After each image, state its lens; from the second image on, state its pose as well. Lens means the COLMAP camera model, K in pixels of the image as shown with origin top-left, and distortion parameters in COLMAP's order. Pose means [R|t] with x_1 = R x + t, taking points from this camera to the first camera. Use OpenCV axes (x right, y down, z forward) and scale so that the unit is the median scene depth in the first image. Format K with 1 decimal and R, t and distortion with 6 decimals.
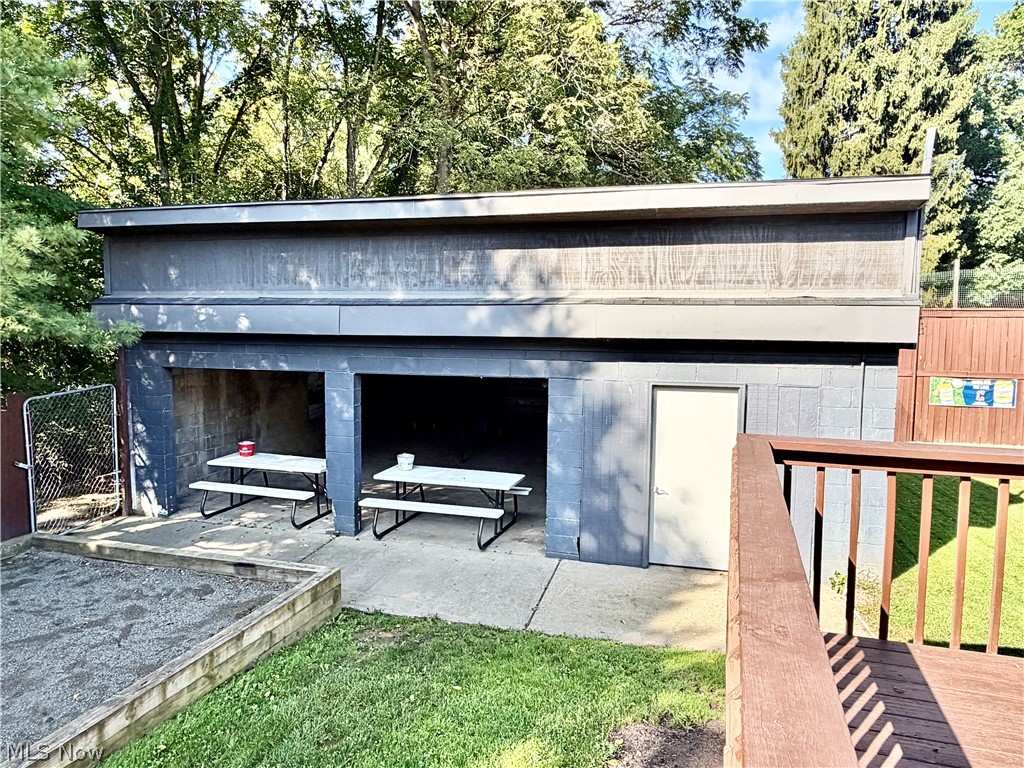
lens RADIAL K [[689.9, 0, 513.8], [0, 689.9, 383.3], [0, 0, 1]] dist [-0.006870, 0.000967]
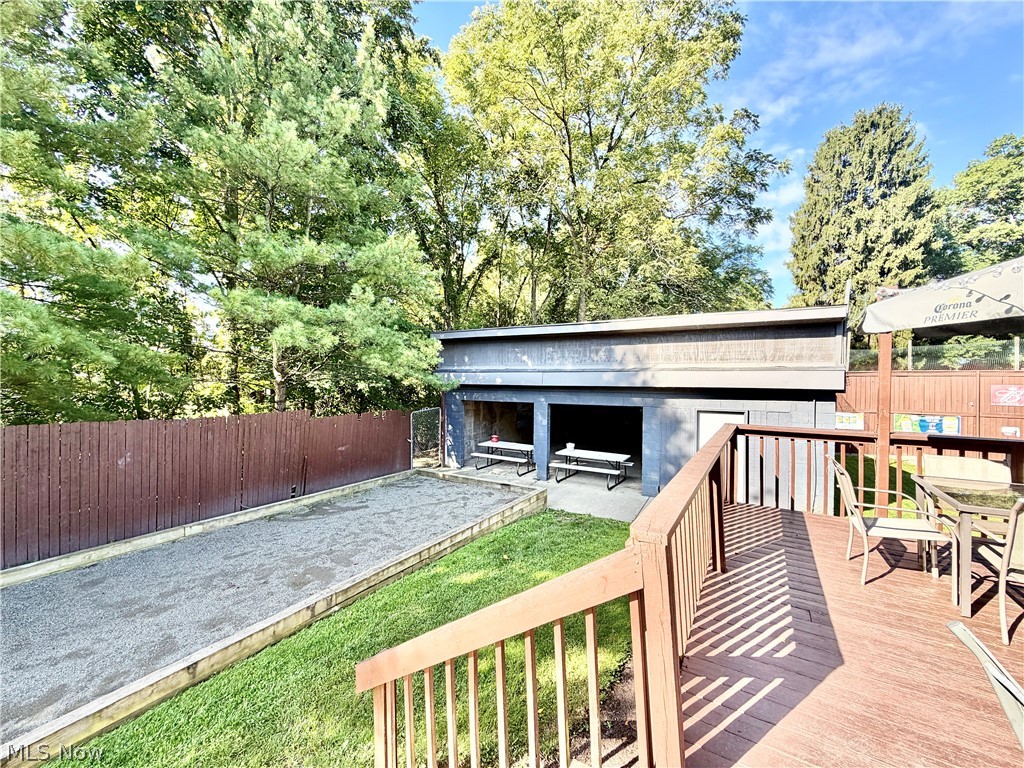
lens RADIAL K [[408.4, 0, 512.3], [0, 408.4, 383.8], [0, 0, 1]] dist [0.003648, 0.000609]
pose [[0.968535, 0.000265, -0.248877, -0.019883], [-0.020186, 0.996788, -0.077496, 0.022840], [0.248057, 0.080082, 0.965430, -0.236160]]
